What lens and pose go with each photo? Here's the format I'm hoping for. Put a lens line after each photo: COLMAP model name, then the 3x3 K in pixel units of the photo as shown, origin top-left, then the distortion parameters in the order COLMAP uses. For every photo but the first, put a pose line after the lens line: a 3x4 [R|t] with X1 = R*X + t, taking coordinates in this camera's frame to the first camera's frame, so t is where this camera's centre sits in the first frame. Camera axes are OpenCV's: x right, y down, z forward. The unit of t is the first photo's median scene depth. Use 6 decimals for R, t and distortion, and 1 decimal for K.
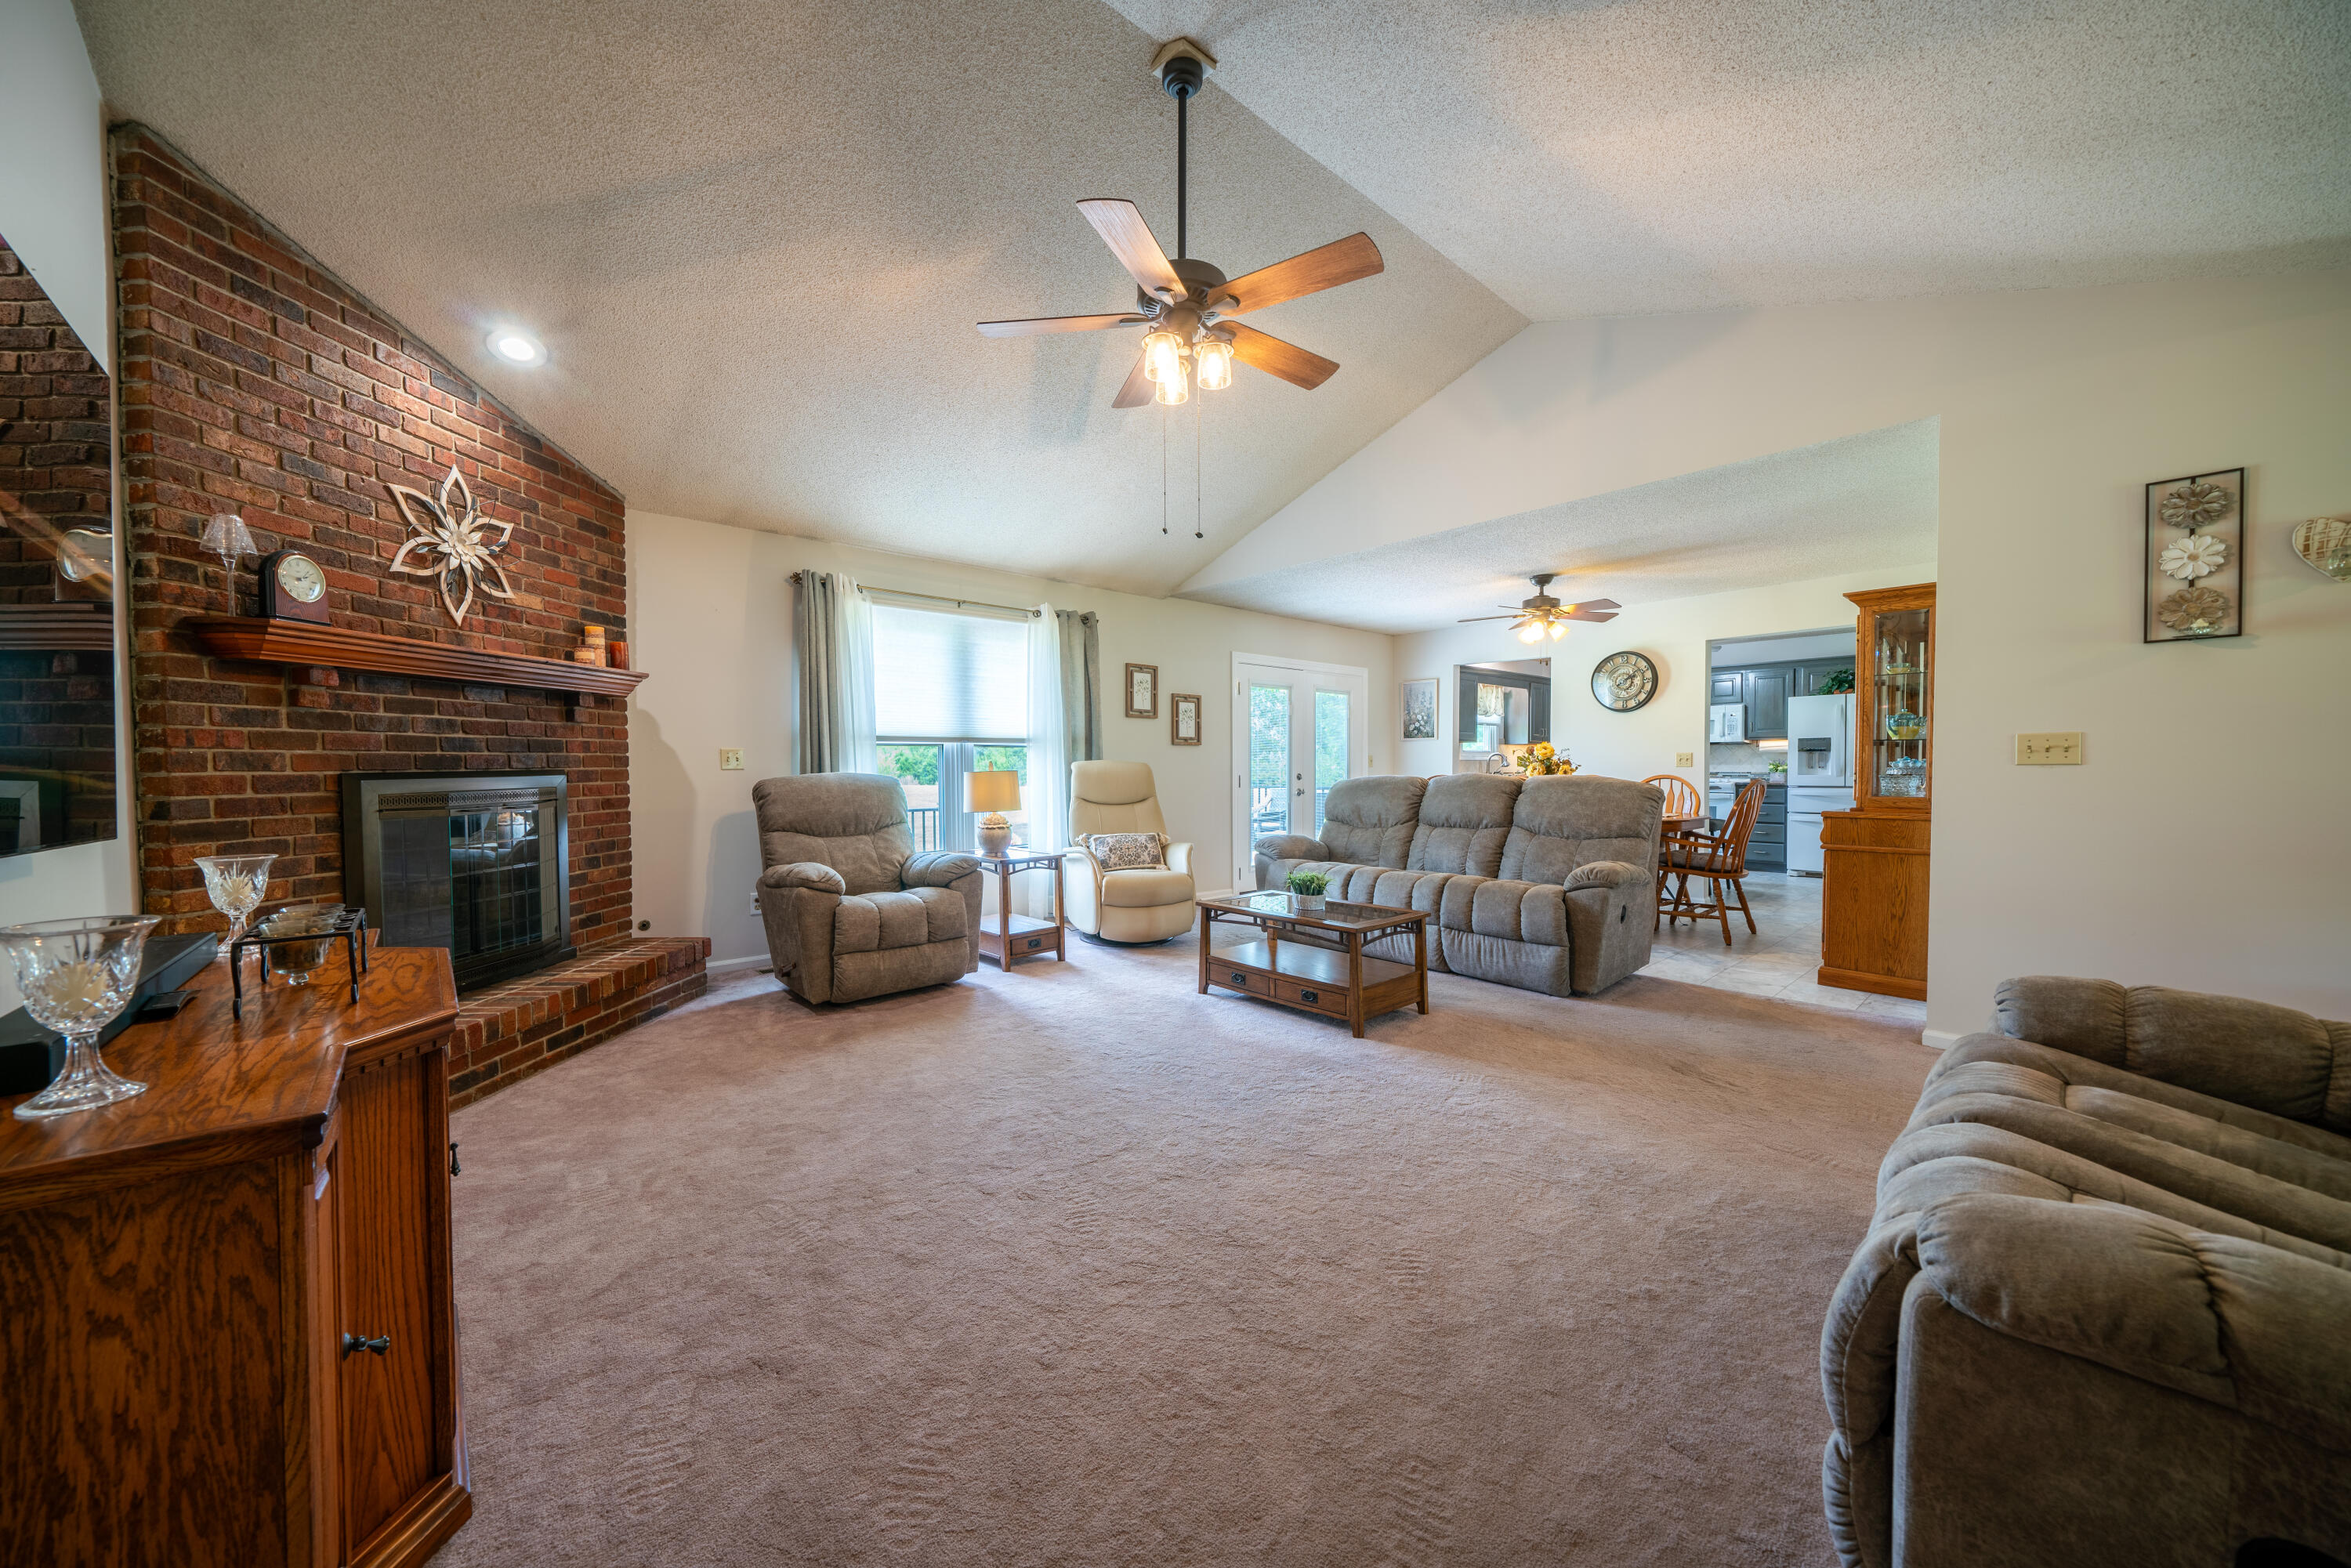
lens RADIAL K [[839.5, 0, 1158.9], [0, 839.5, 790.1], [0, 0, 1]] dist [-0.005656, -0.000244]
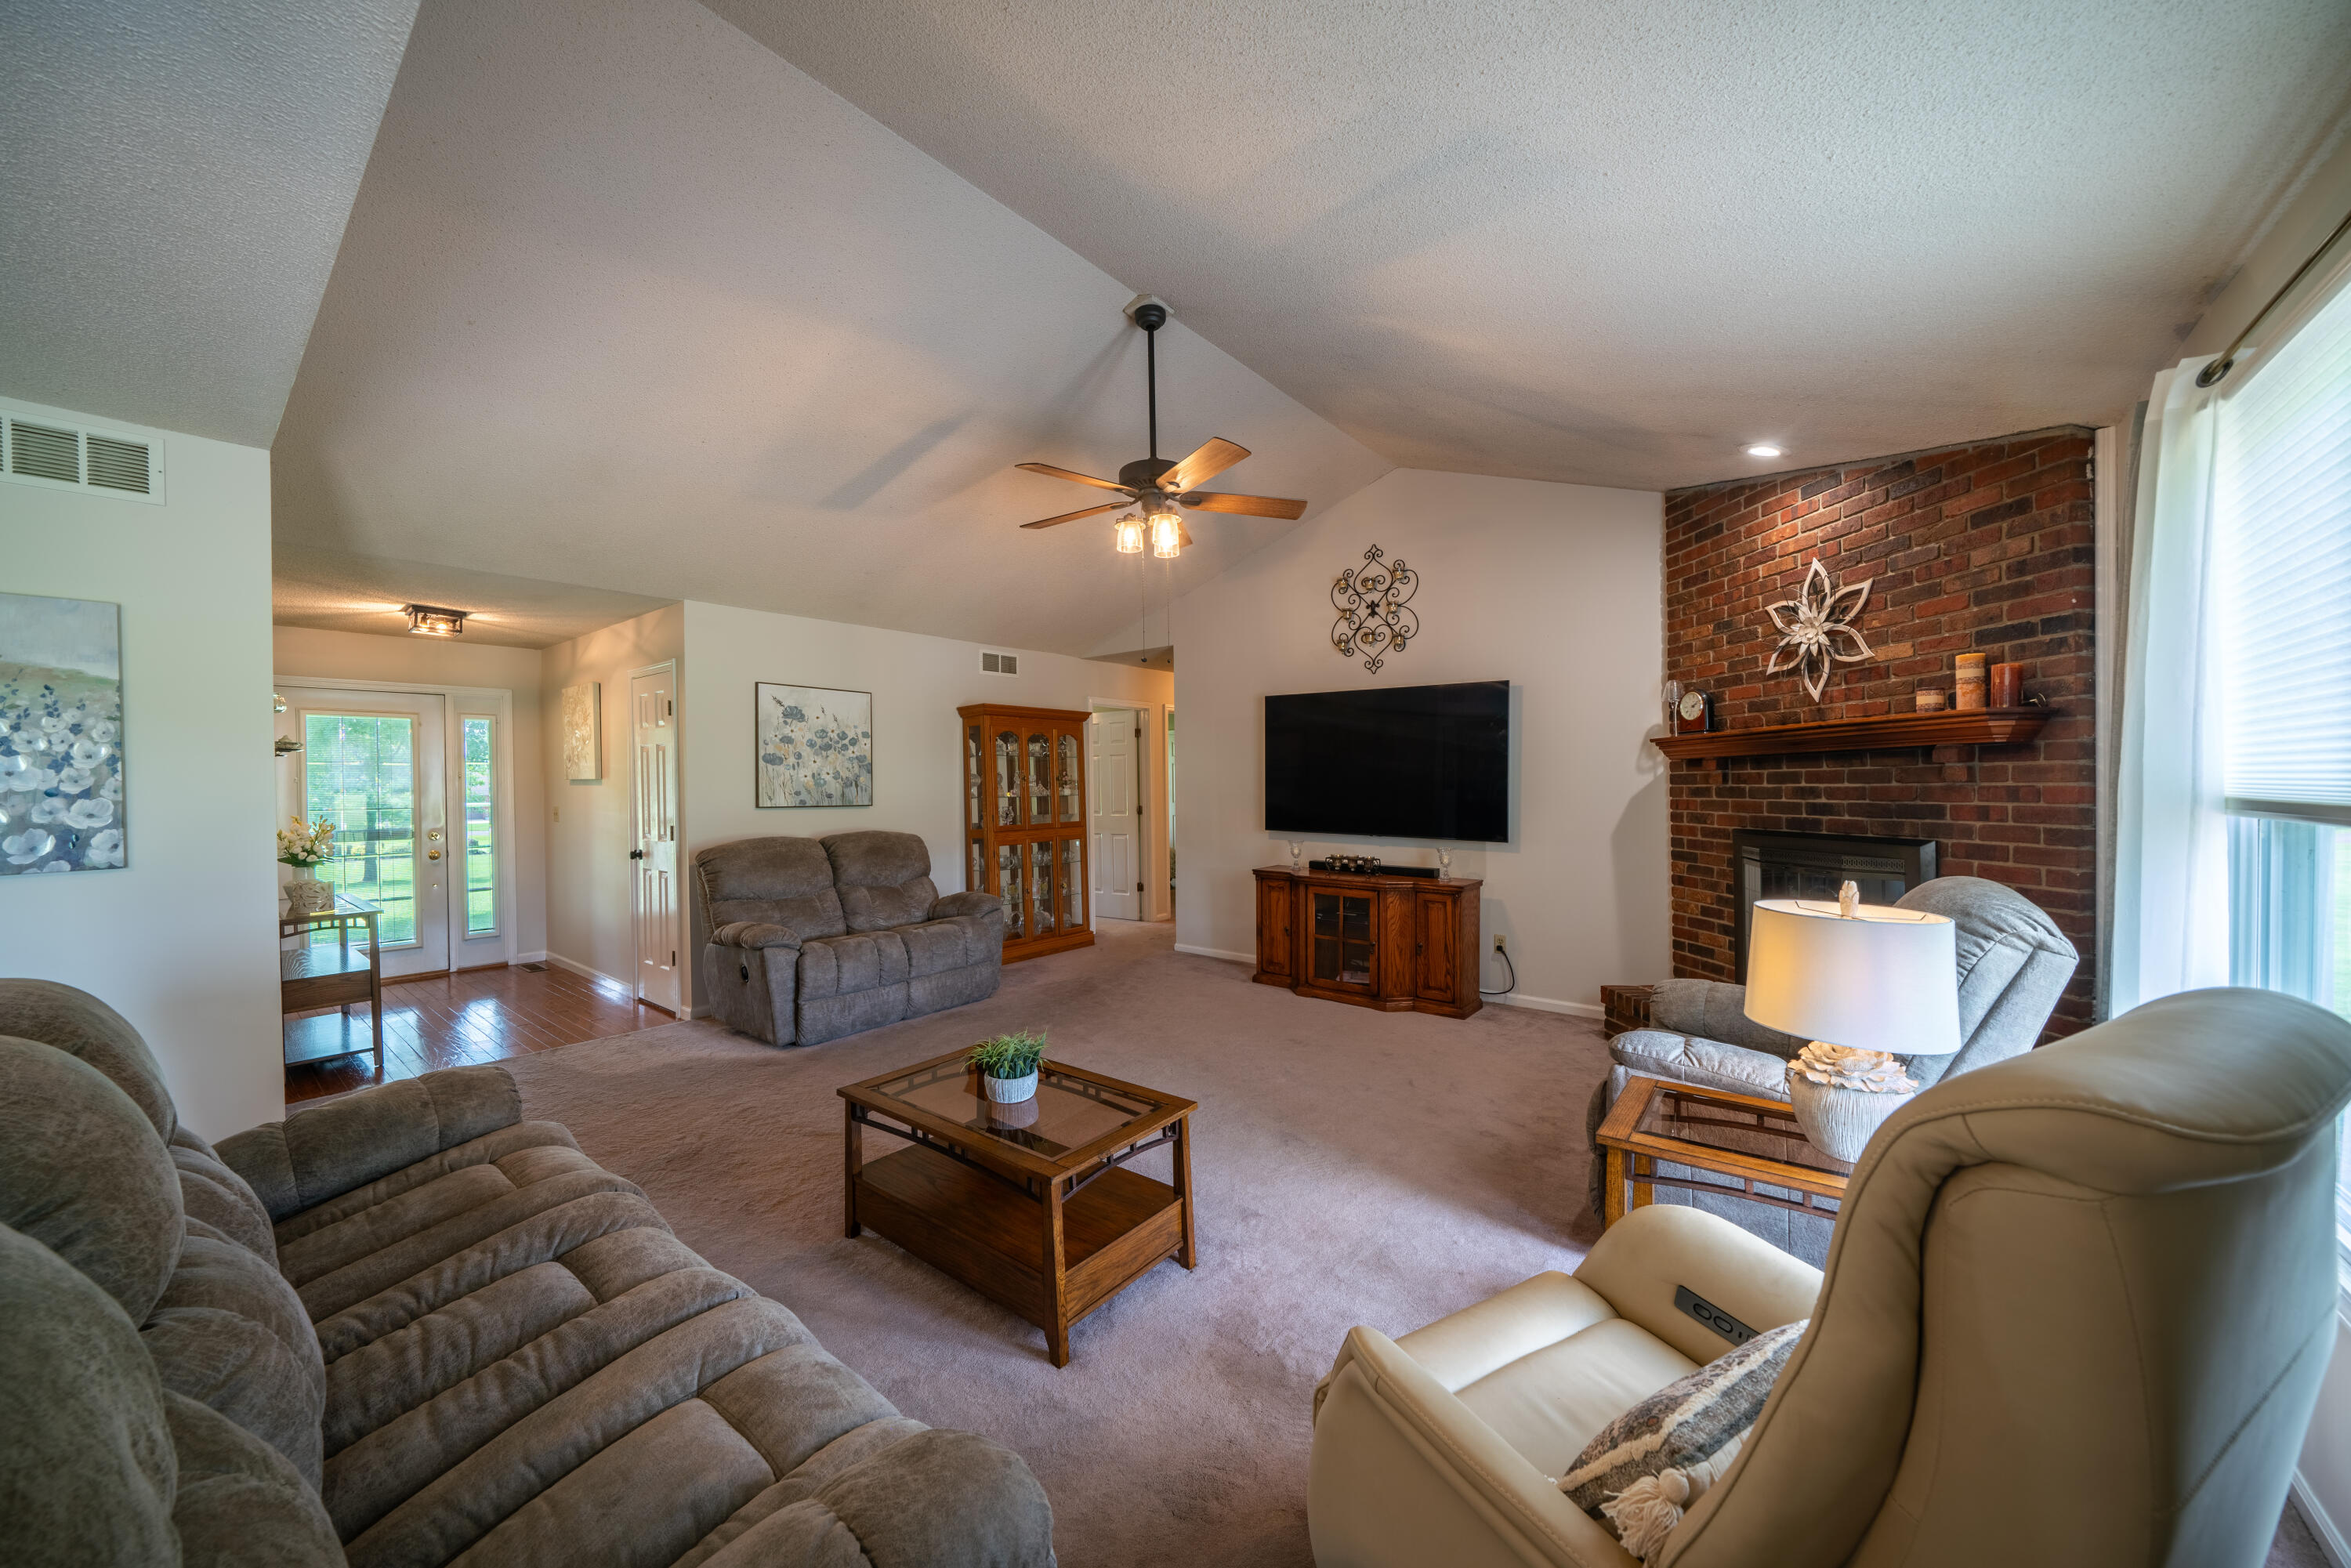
lens RADIAL K [[839.5, 0, 1158.9], [0, 839.5, 790.1], [0, 0, 1]] dist [-0.005656, -0.000244]
pose [[-0.987727, 0.018794, -0.155056, 0.161667], [0.012849, 0.999147, 0.039253, -0.110928], [0.155661, 0.036779, -0.987126, 1.616914]]
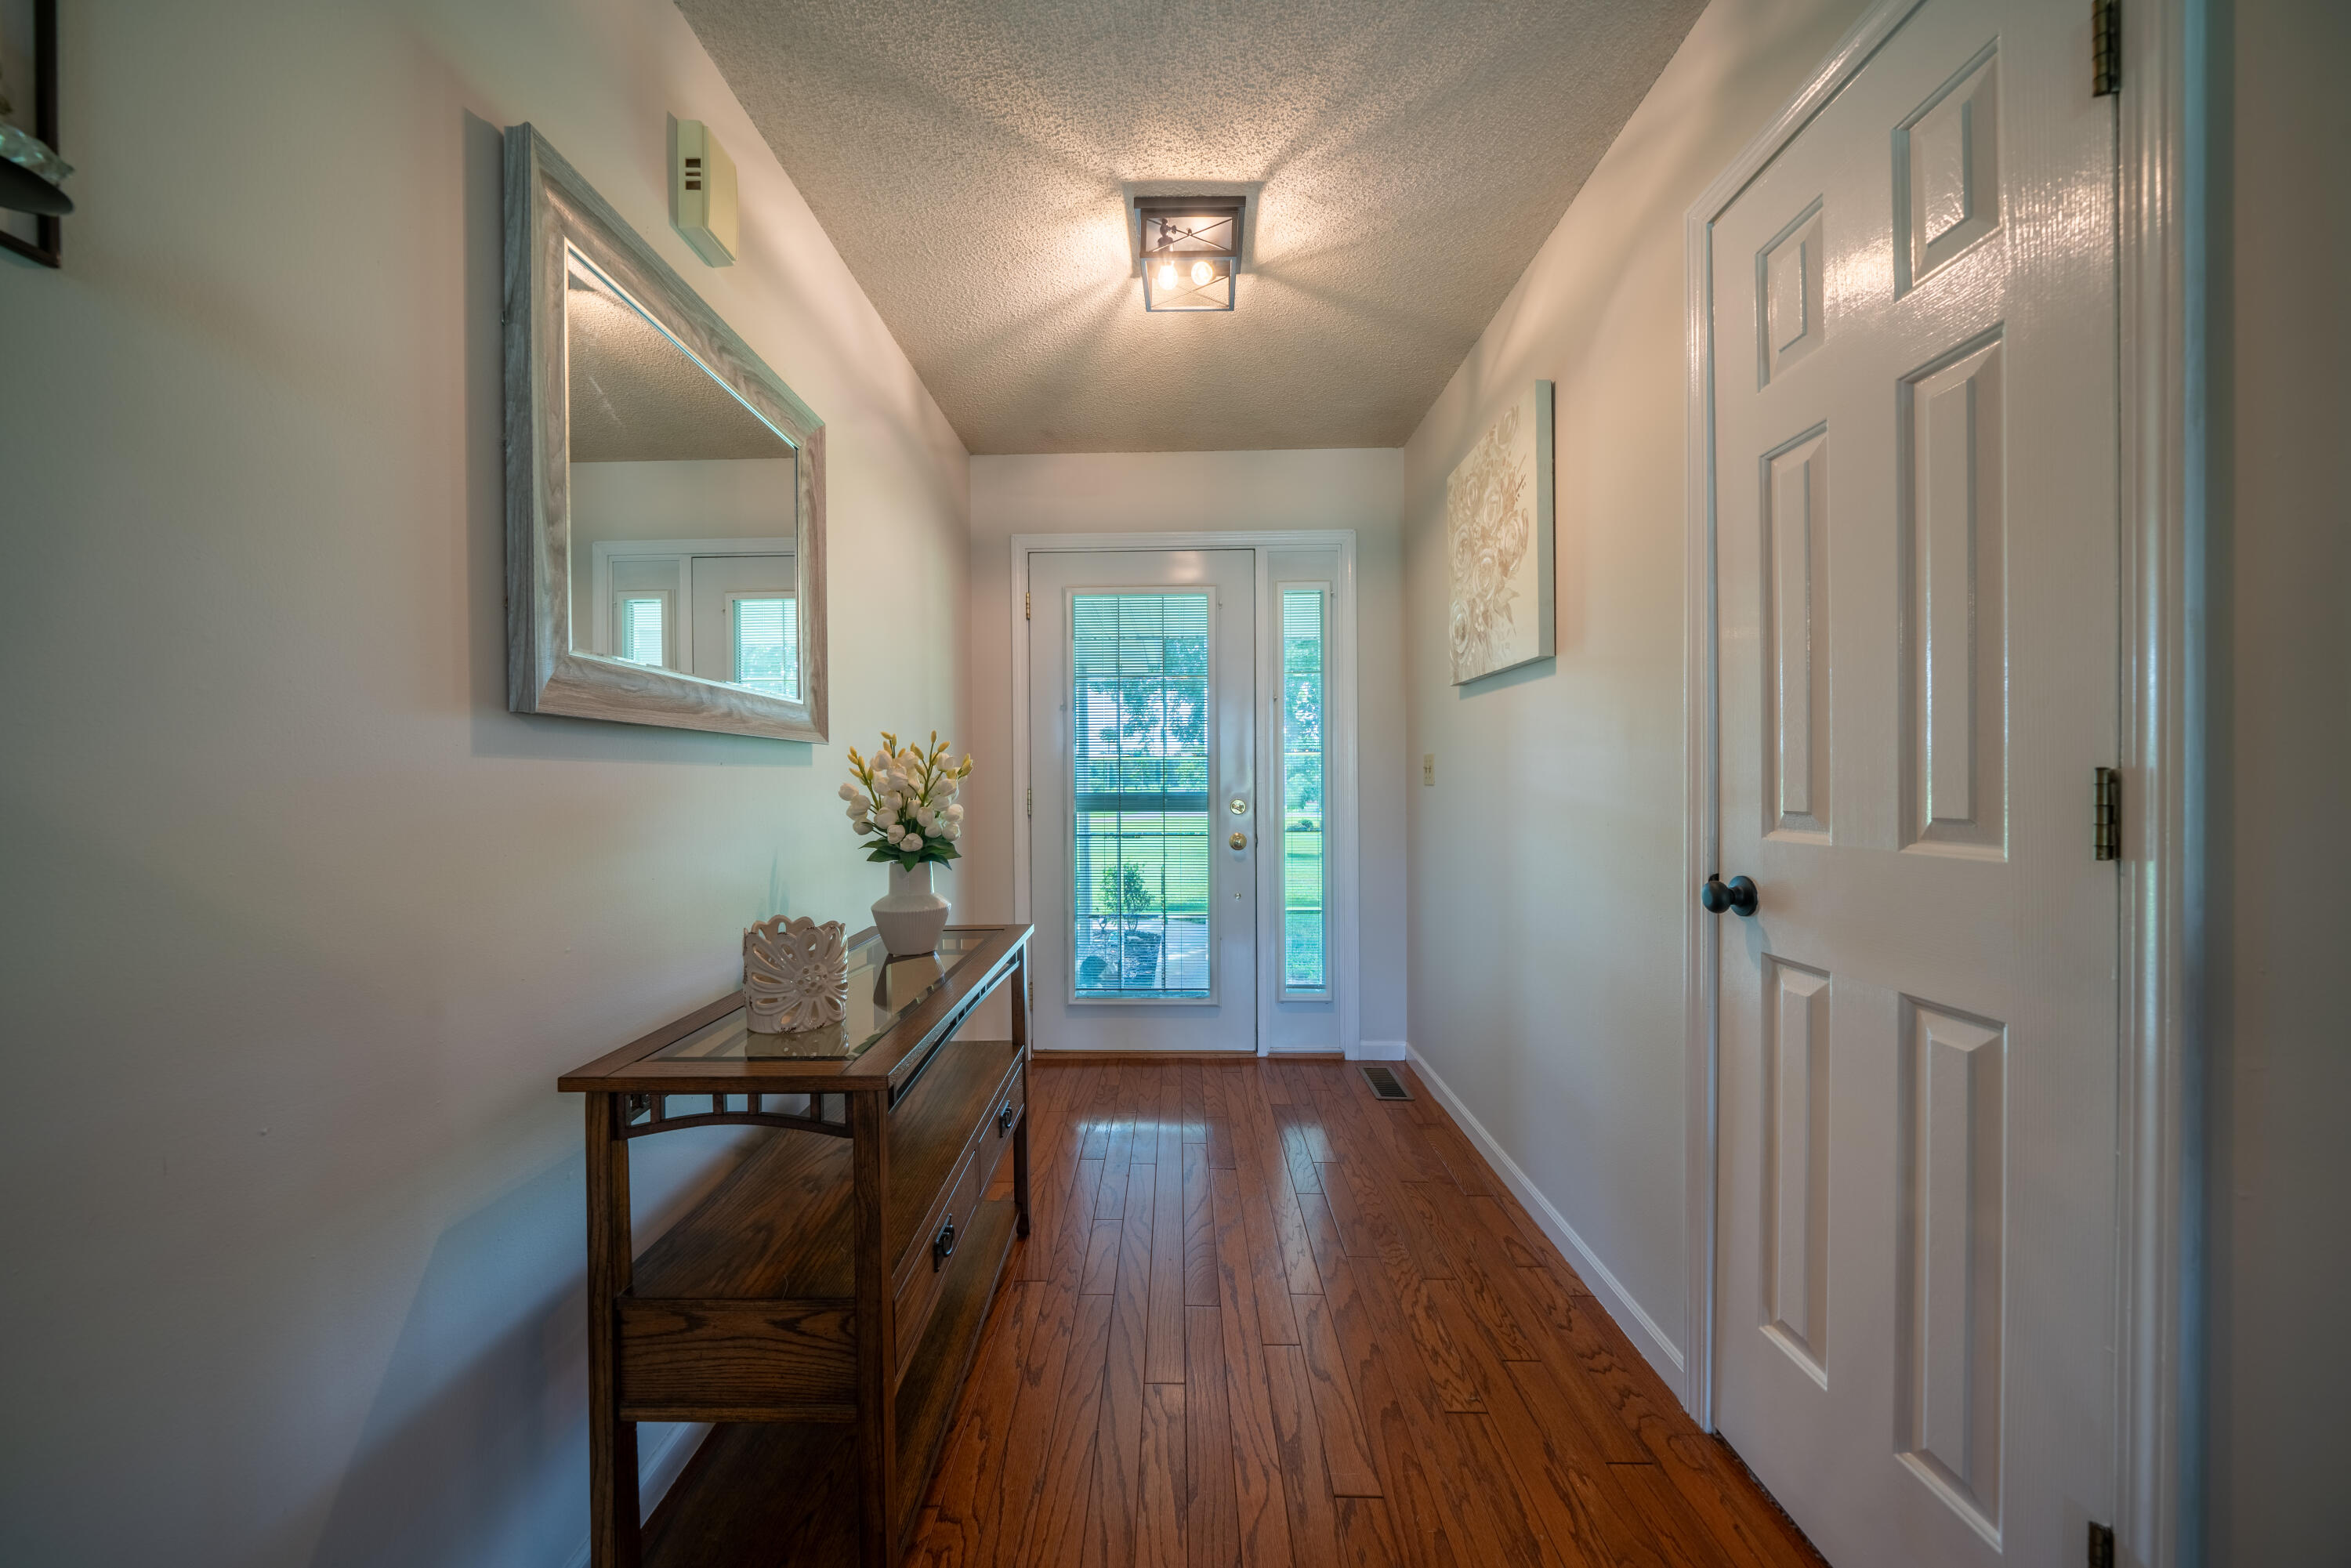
lens RADIAL K [[839.5, 0, 1158.9], [0, 839.5, 790.1], [0, 0, 1]] dist [-0.005656, -0.000244]
pose [[-0.734412, 0.006994, 0.678668, 0.734809], [0.031209, 0.999237, 0.023475, -0.020911], [-0.677986, 0.038421, -0.734070, 0.549902]]
